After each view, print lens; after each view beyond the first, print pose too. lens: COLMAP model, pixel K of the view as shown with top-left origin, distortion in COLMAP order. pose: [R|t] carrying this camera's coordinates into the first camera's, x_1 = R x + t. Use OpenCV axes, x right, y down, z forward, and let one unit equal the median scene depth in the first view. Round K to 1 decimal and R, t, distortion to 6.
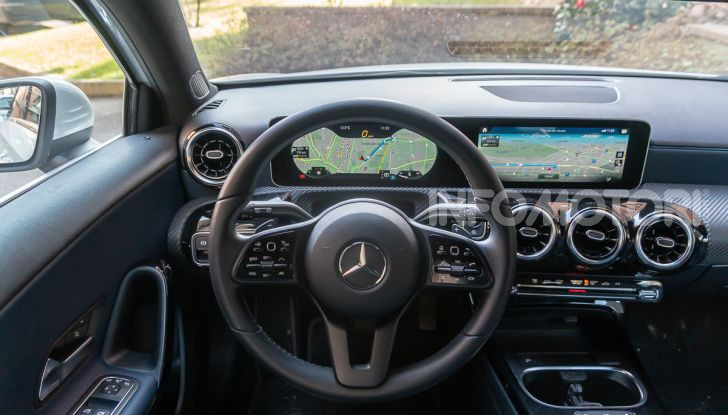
lens RADIAL K [[548.2, 0, 364.0], [0, 548.2, 207.5], [0, 0, 1]] dist [0.009038, 0.004935]
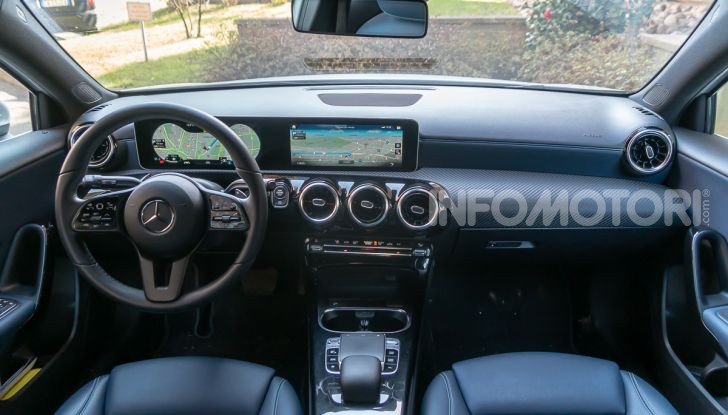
lens RADIAL K [[553.8, 0, 364.0], [0, 553.8, 207.5], [0, 0, 1]] dist [0.004235, 0.000126]
pose [[0.999476, 0.004256, -0.032093, 0.422543], [-0.004736, 0.999878, -0.014897, 0.071837], [0.032026, 0.015041, 0.999374, -0.324660]]
